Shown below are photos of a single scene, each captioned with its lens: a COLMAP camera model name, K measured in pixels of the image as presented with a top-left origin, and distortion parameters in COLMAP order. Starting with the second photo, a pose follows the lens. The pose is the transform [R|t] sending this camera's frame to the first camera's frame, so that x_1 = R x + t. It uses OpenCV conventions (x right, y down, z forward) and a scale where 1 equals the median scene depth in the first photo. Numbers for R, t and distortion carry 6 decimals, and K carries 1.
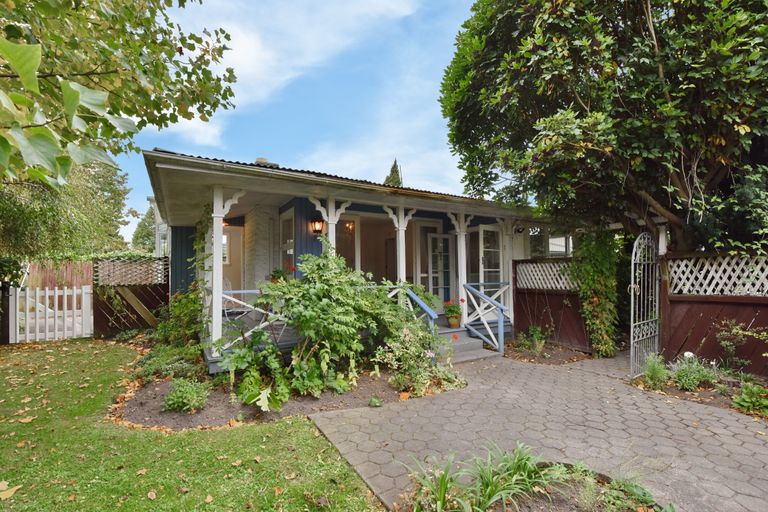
lens RADIAL K [[349.4, 0, 378.0], [0, 349.4, 260.8], [0, 0, 1]] dist [-0.020072, -0.001841]
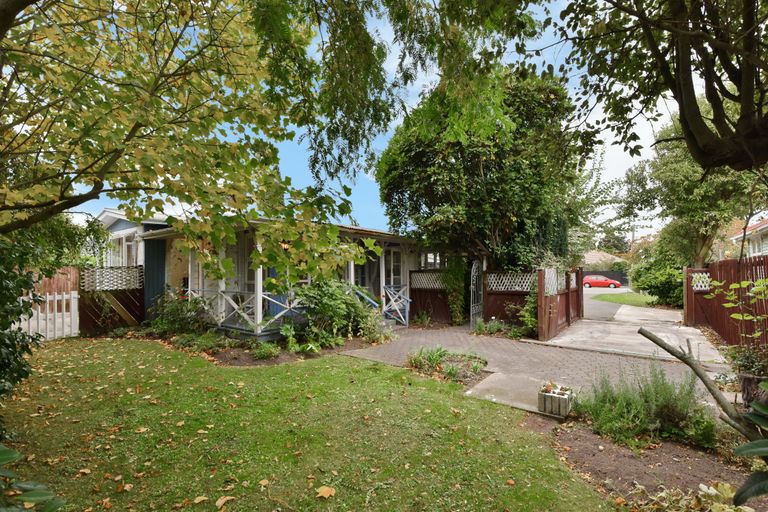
lens RADIAL K [[349.4, 0, 385.6], [0, 349.4, 258.5], [0, 0, 1]] dist [-0.020072, -0.001841]
pose [[0.923250, 0.017603, 0.383796, -0.409210], [-0.015771, 0.999844, -0.007921, -0.053355], [-0.383876, 0.001260, 0.923384, -0.549670]]
